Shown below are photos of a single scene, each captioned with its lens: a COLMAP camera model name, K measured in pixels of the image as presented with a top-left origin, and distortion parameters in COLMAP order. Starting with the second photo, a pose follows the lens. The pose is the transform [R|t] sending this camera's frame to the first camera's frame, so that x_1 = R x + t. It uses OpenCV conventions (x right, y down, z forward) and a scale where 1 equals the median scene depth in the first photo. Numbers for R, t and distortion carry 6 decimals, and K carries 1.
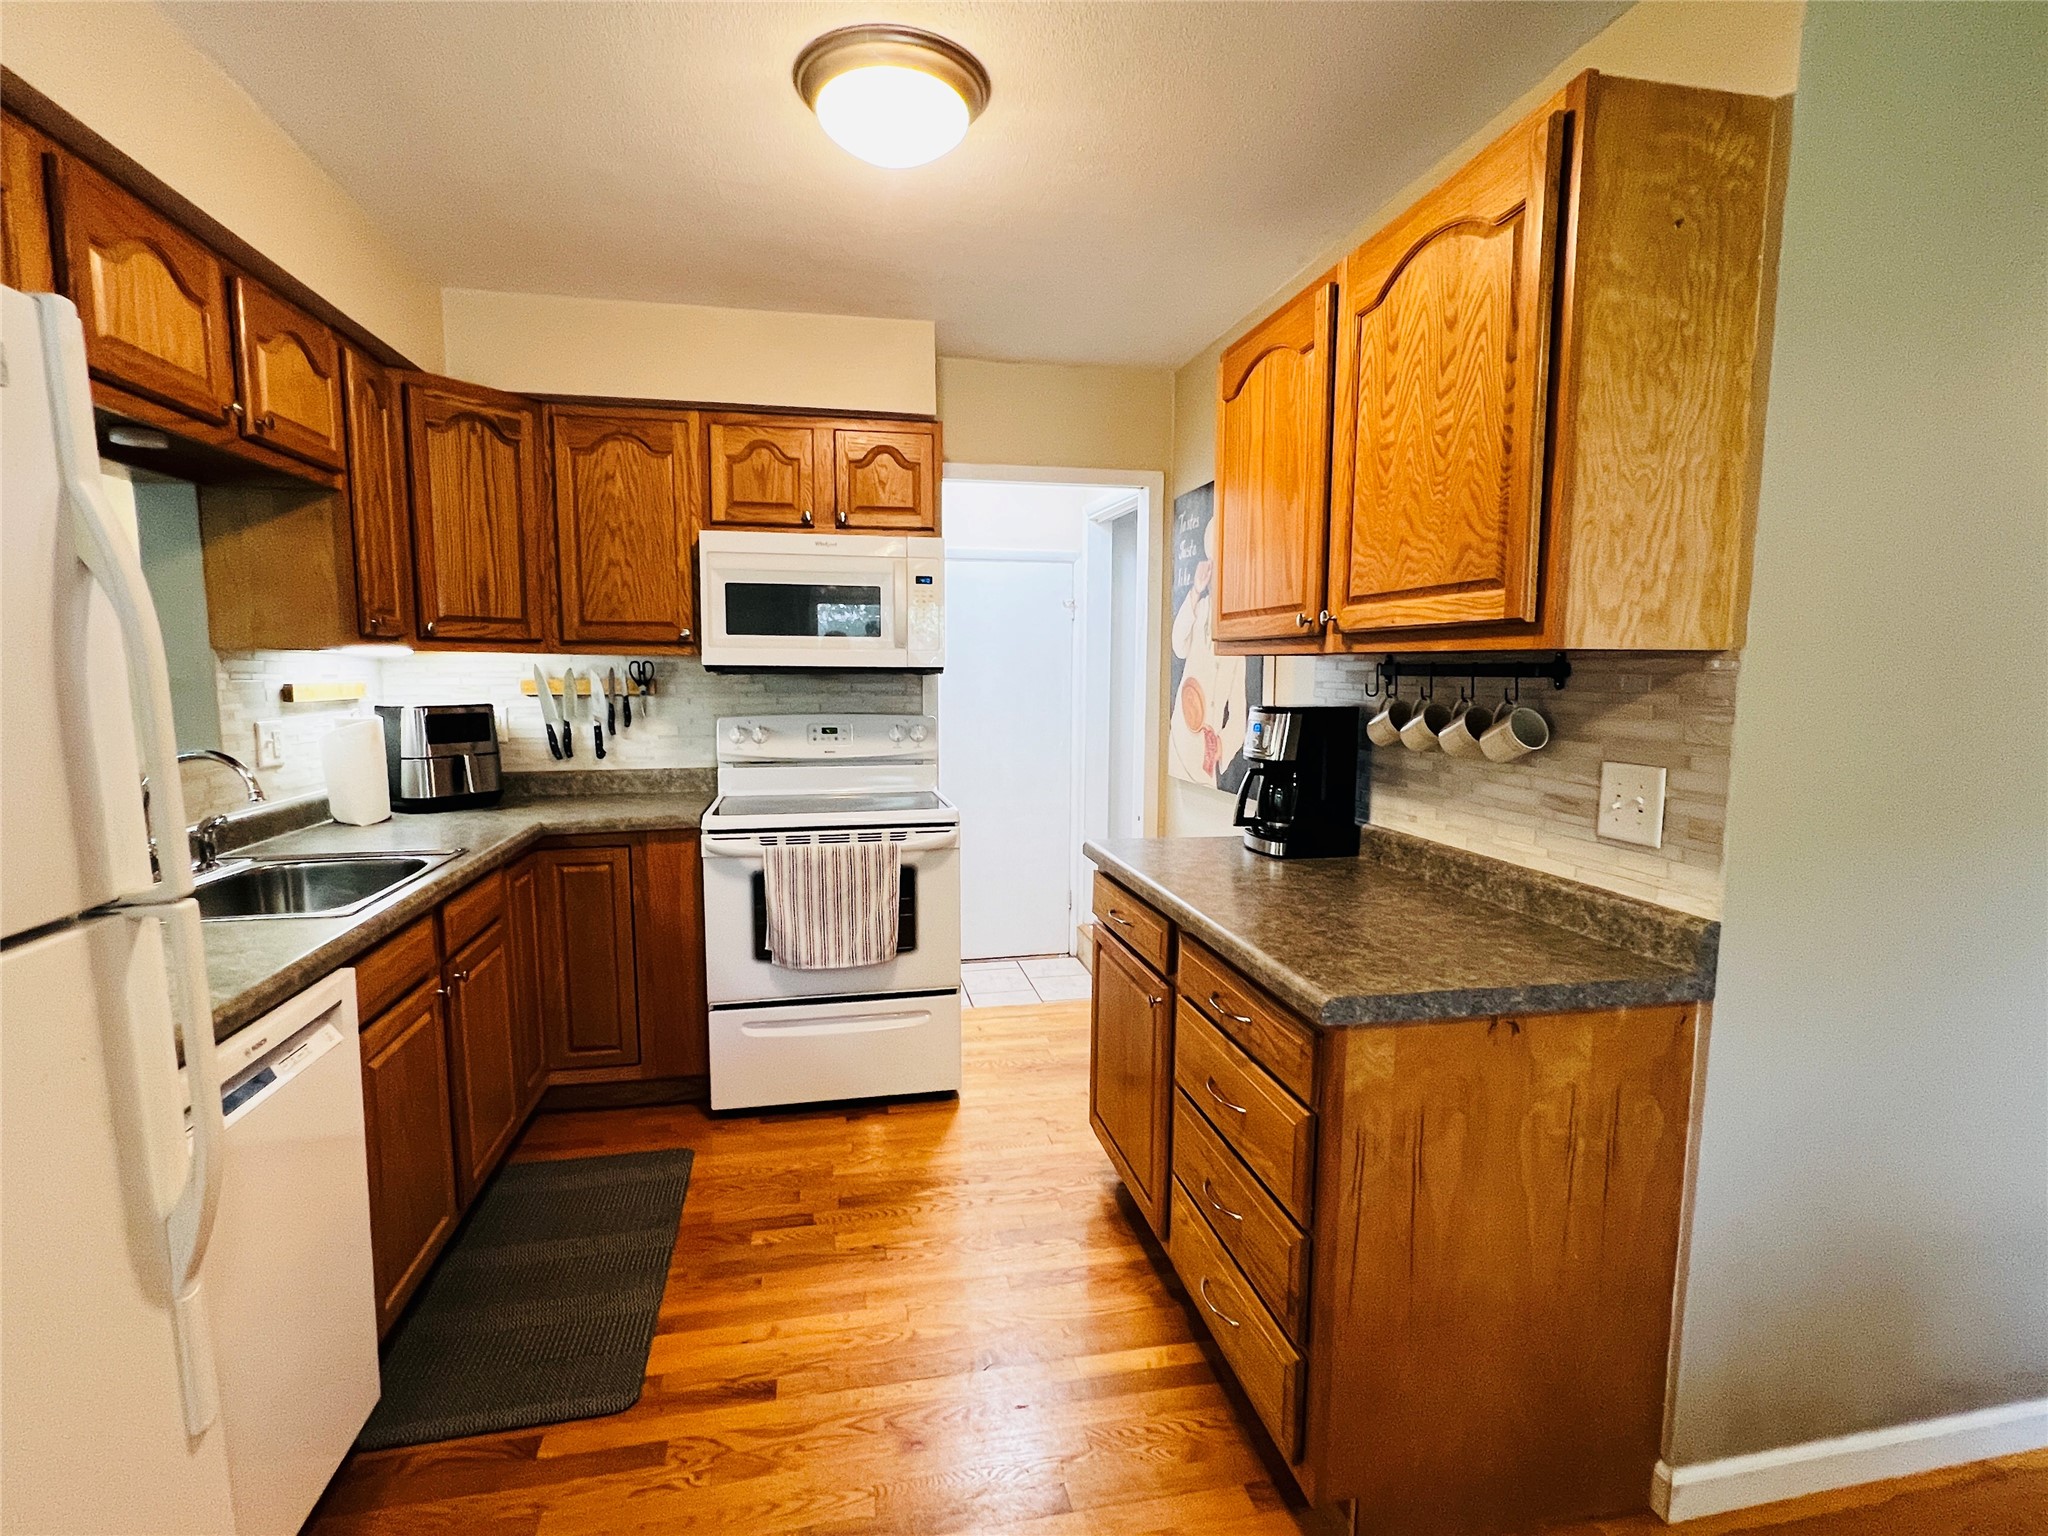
lens RADIAL K [[975.9, 0, 1014.5], [0, 975.9, 774.3], [0, 0, 1]] dist [-0.002081, -0.000978]
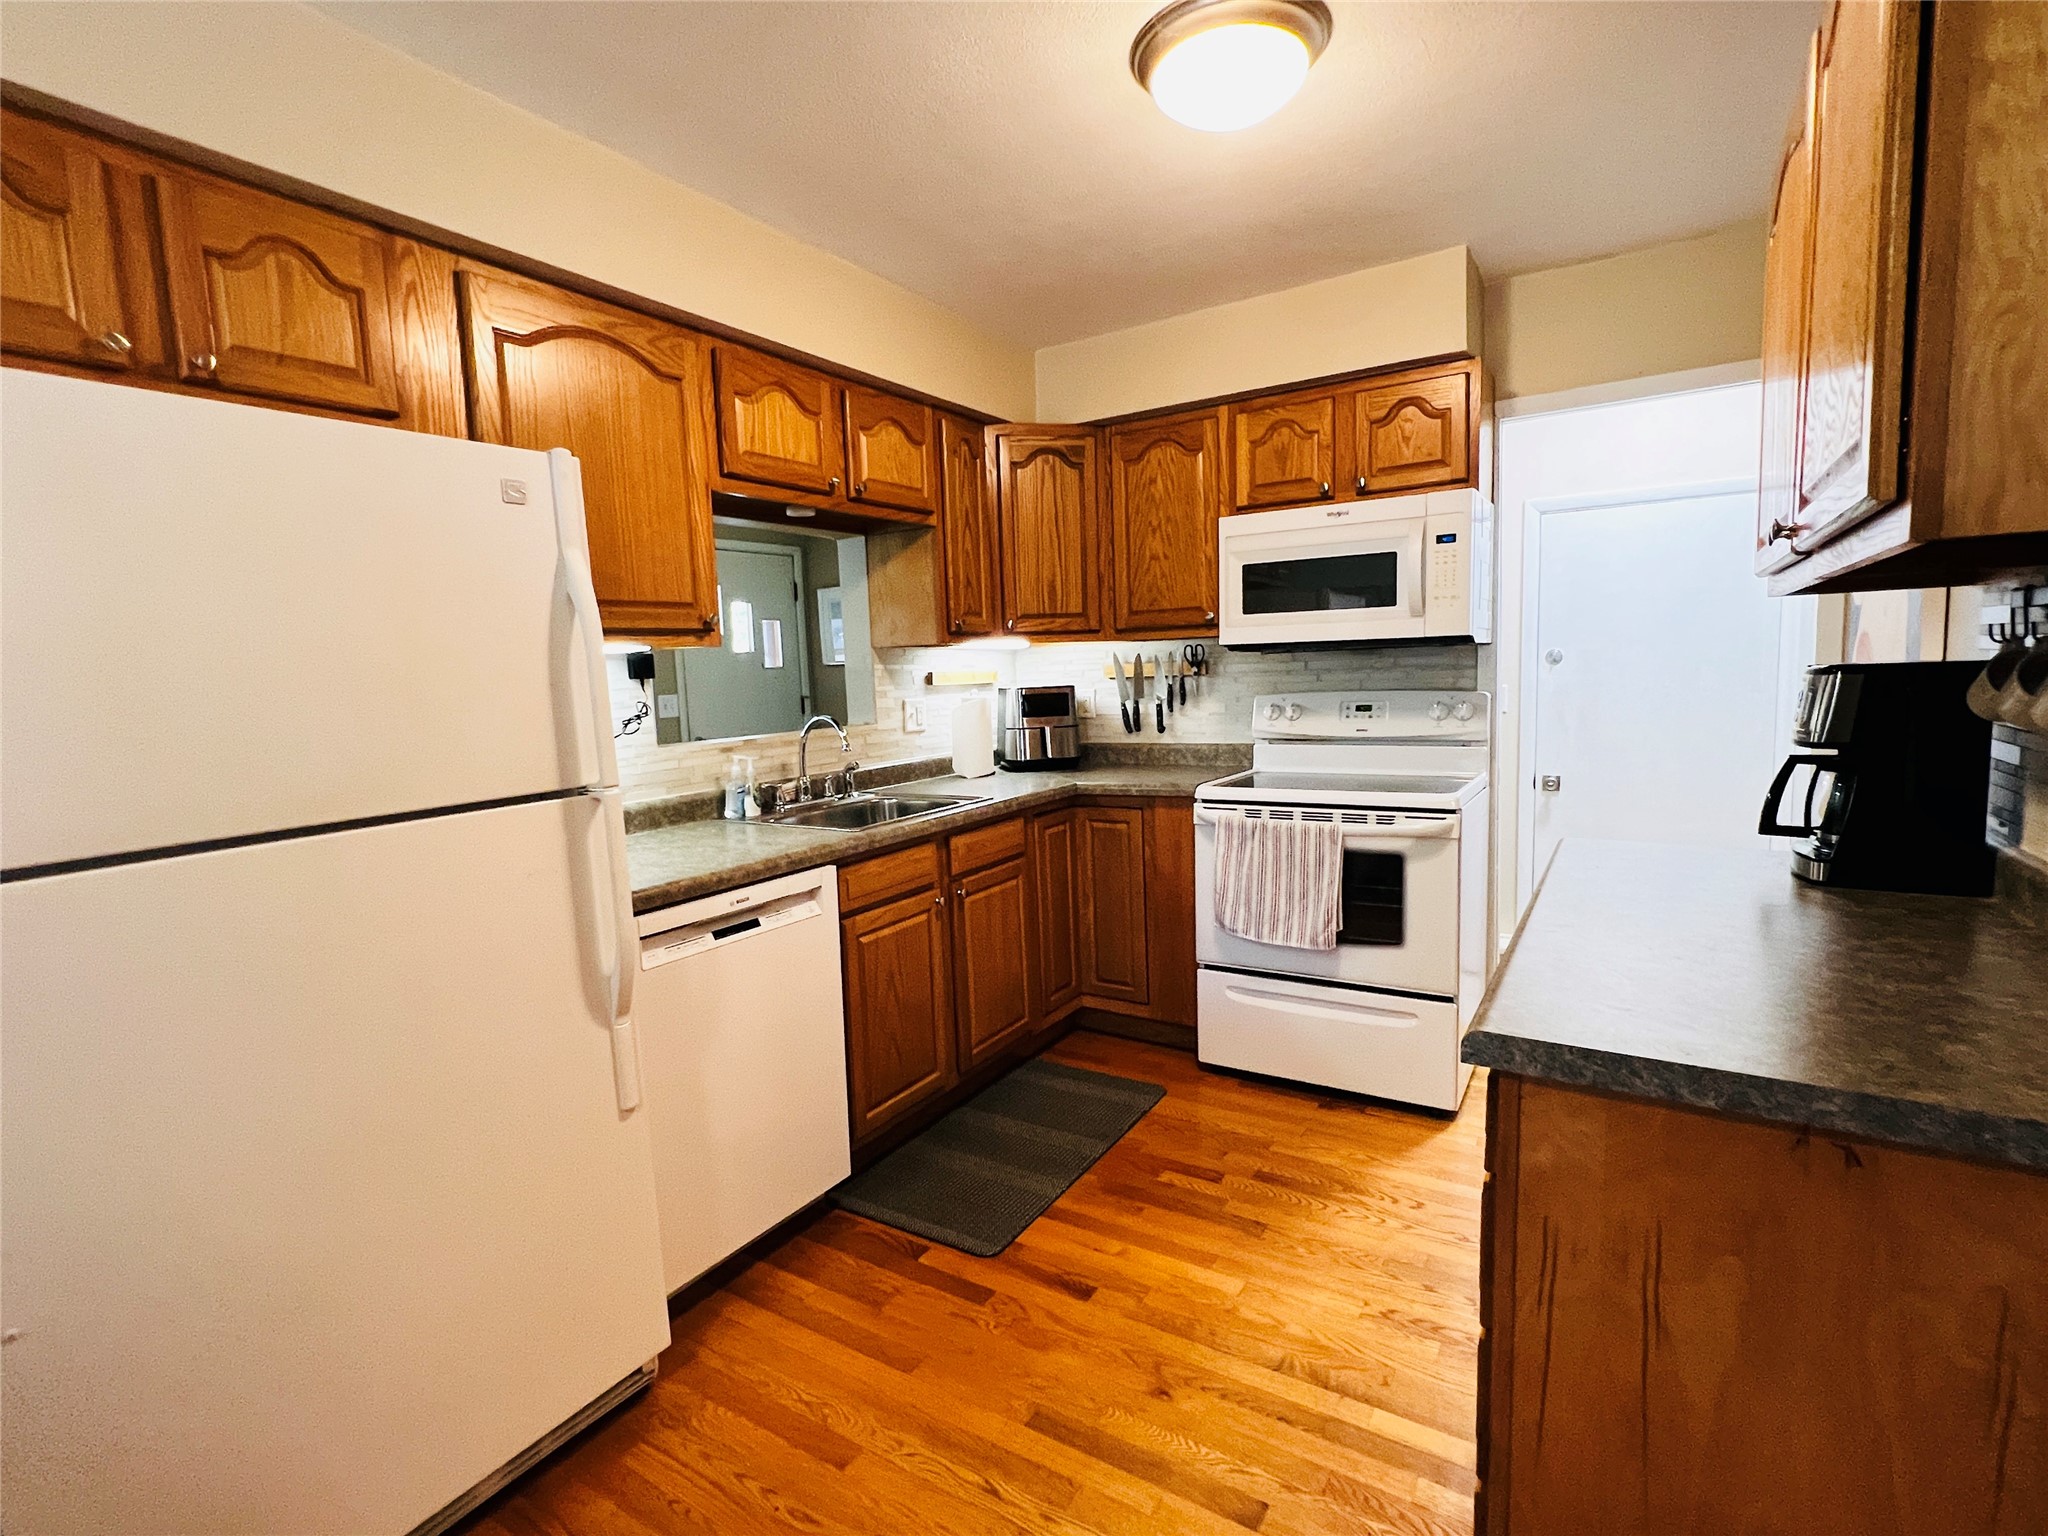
lens RADIAL K [[975.9, 0, 1013.5], [0, 975.9, 772.6], [0, 0, 1]] dist [-0.002081, -0.000978]
pose [[0.716814, 0.045213, -0.695797, 0.285441], [-0.038798, 0.998936, 0.024941, 0.009654], [0.696184, 0.009118, 0.717805, 0.090731]]
